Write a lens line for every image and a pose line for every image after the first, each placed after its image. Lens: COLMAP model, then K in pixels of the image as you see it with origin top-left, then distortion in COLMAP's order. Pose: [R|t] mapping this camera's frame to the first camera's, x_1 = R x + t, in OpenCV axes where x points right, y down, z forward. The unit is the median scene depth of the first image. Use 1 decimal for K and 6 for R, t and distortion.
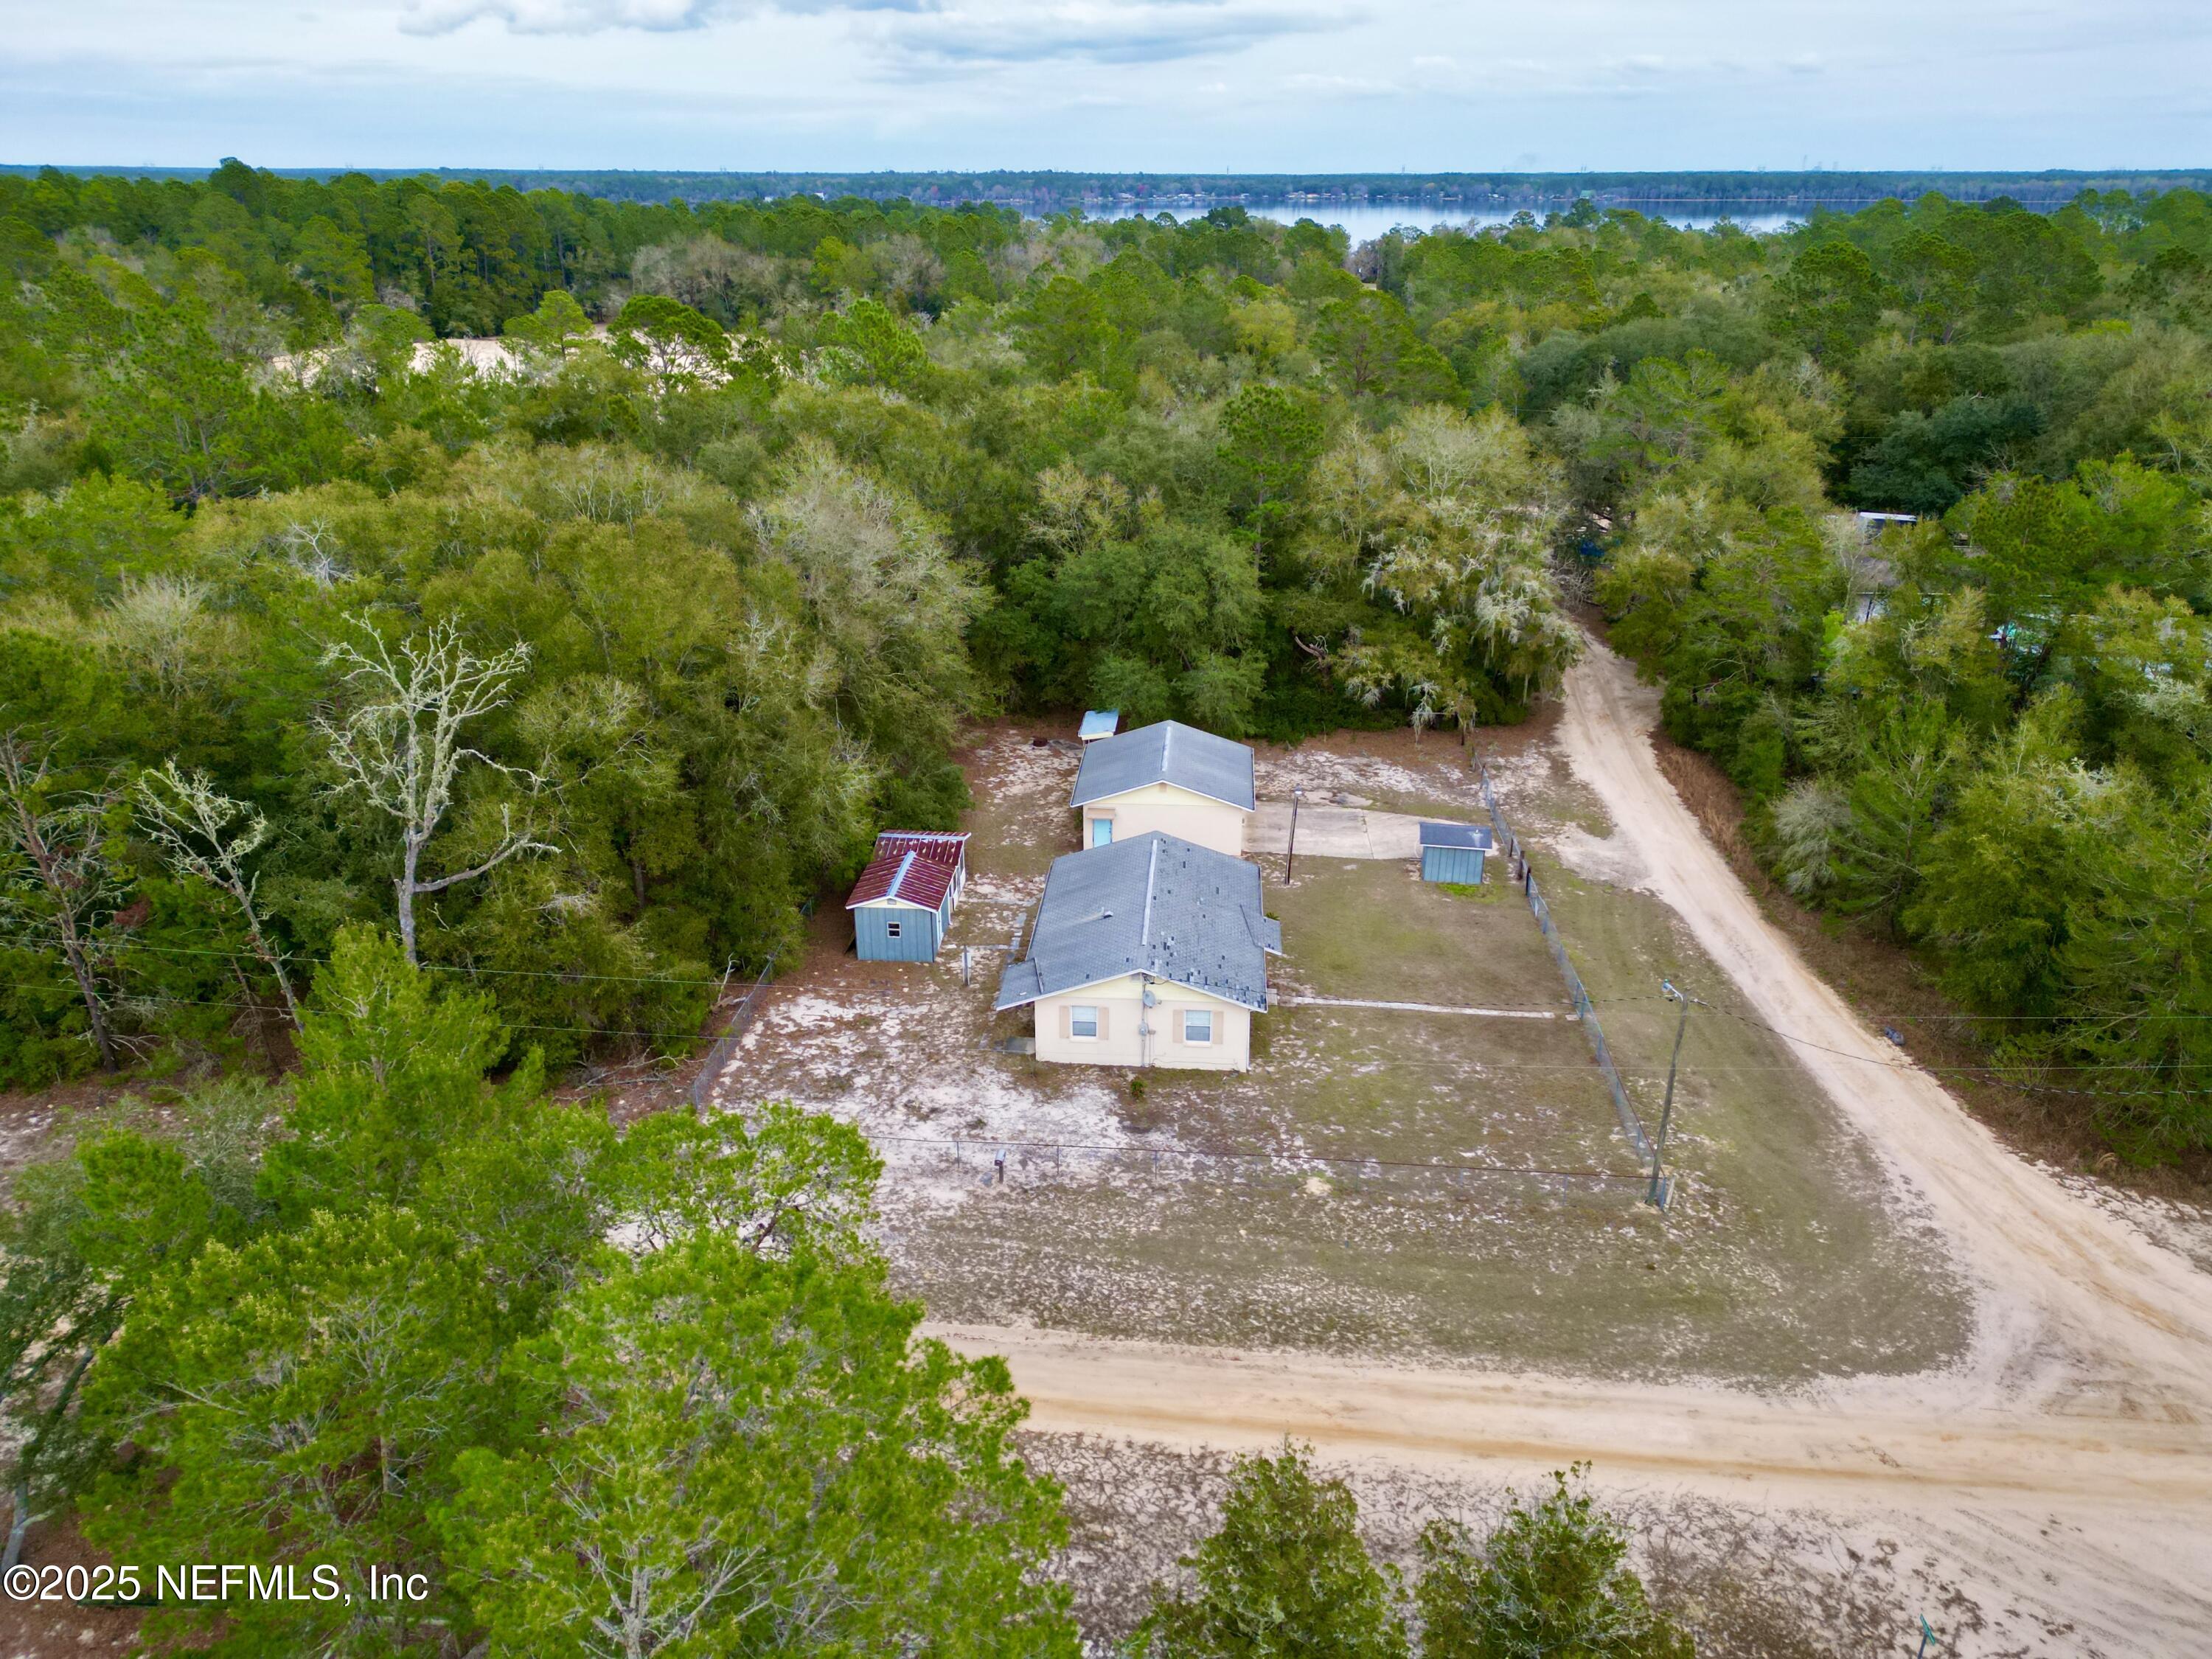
lens RADIAL K [[1534.3, 0, 1106.0], [0, 1534.3, 829.5], [0, 0, 1]] dist [0.105451, -0.127447]
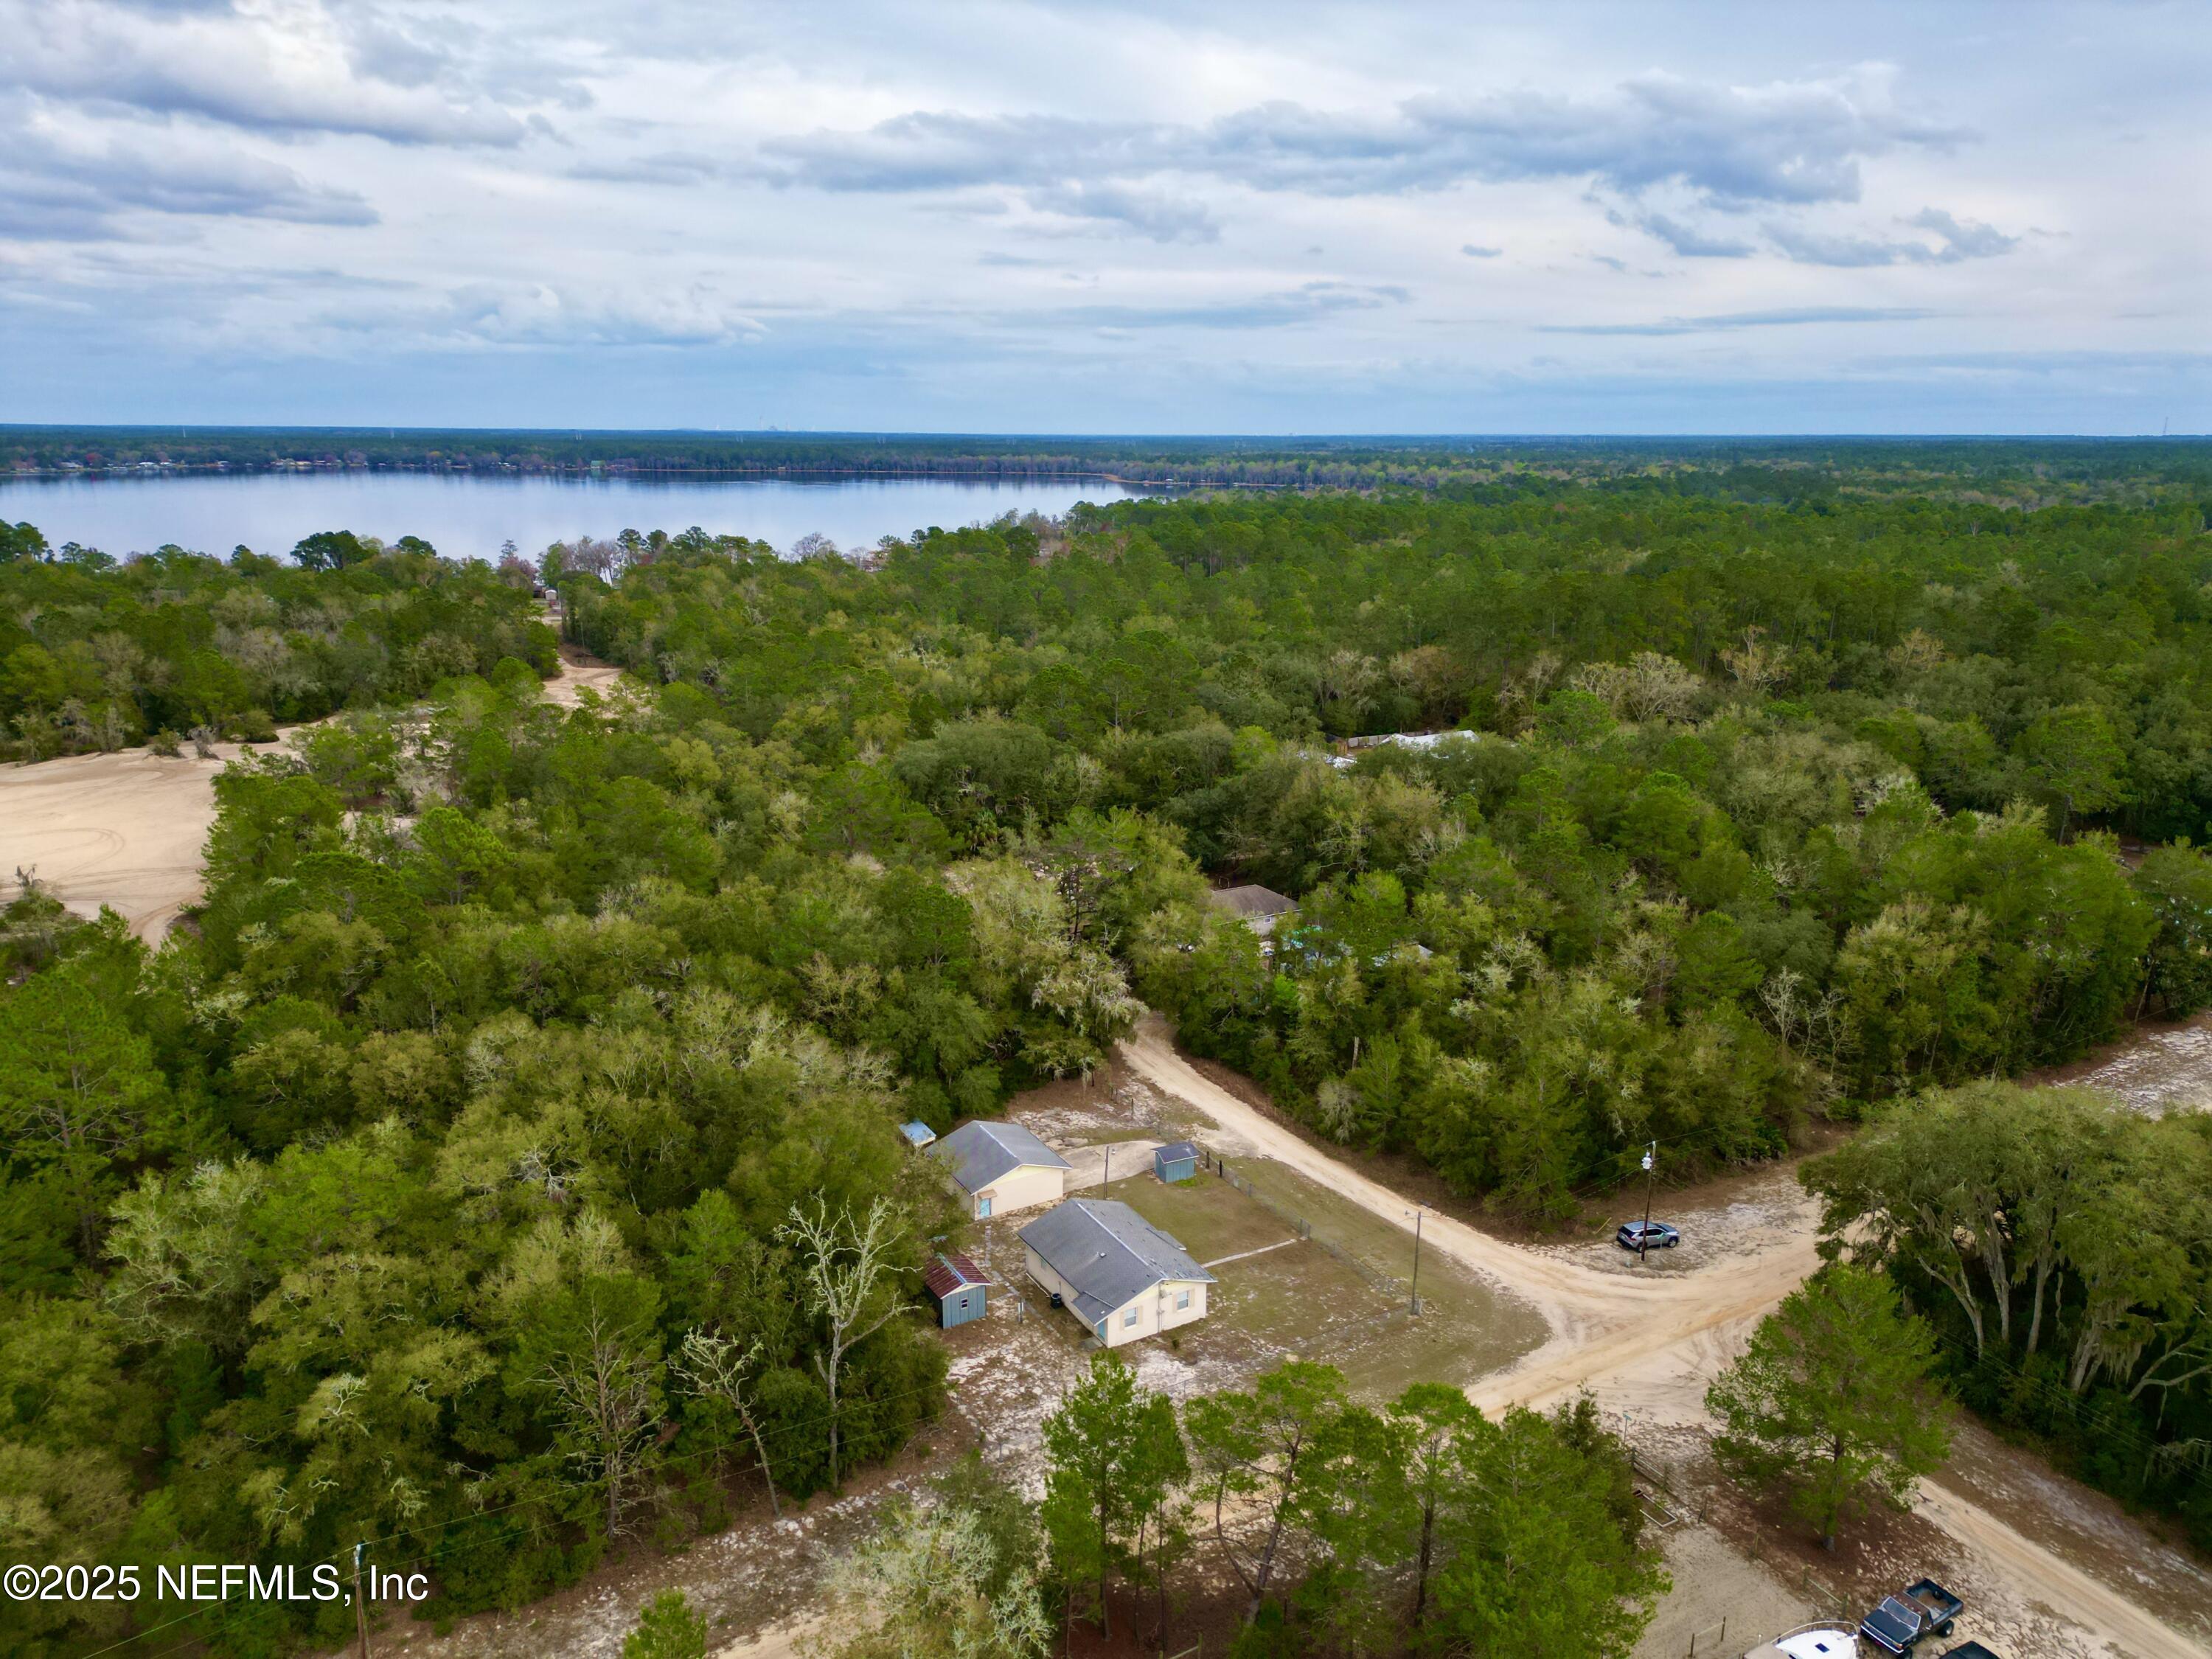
lens RADIAL K [[1537.4, 0, 1106.0], [0, 1537.4, 829.5], [0, 0, 1]] dist [0.074484, -0.084918]
pose [[0.823951, -0.138339, 0.549515, -0.907286], [0.216387, 0.973067, -0.079486, -0.279604], [-0.523719, 0.184401, 0.831694, -0.578033]]
